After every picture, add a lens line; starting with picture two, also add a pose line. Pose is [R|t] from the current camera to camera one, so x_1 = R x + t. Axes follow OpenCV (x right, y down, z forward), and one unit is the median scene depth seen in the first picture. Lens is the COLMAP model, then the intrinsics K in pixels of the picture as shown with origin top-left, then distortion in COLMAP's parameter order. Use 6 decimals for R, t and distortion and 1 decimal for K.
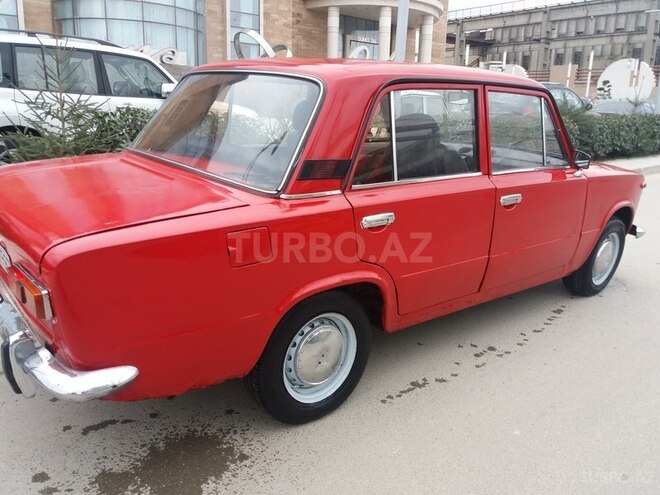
lens RADIAL K [[531.3, 0, 330.0], [0, 531.3, 247.5], [0, 0, 1]] dist [0.069577, -0.121597]
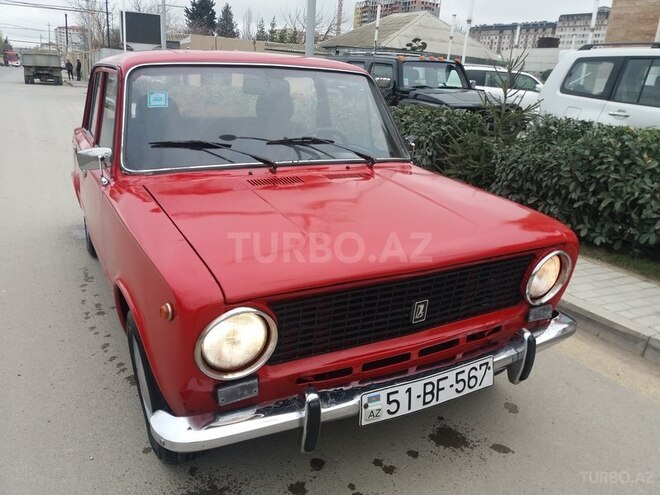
lens RADIAL K [[536.0, 0, 324.2], [0, 536.0, 245.3], [0, 0, 1]] dist [0.068939, -0.128765]
pose [[-0.213494, 0.241888, -0.946526, 1.185013], [-0.311499, 0.901439, 0.300626, -0.391582], [0.925953, 0.359024, -0.117104, 1.479557]]
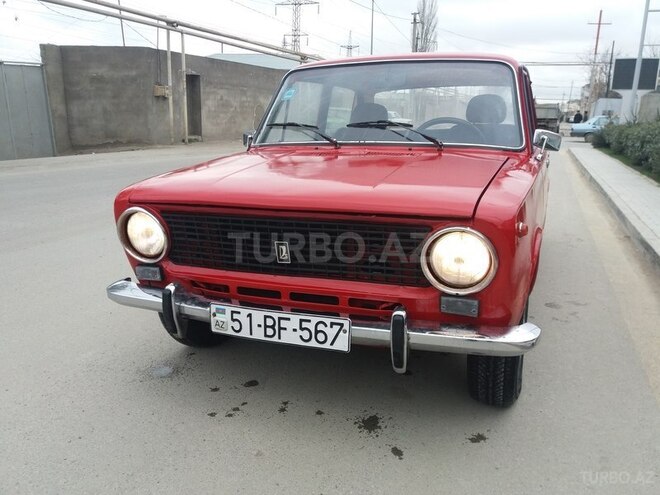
lens RADIAL K [[536.0, 0, 324.2], [0, 536.0, 245.3], [0, 0, 1]] dist [0.068939, -0.128765]
pose [[-0.882064, 0.065574, -0.466544, 0.876280], [-0.164492, 0.885084, 0.435395, -0.474110], [0.441482, 0.460788, -0.769914, 2.040063]]
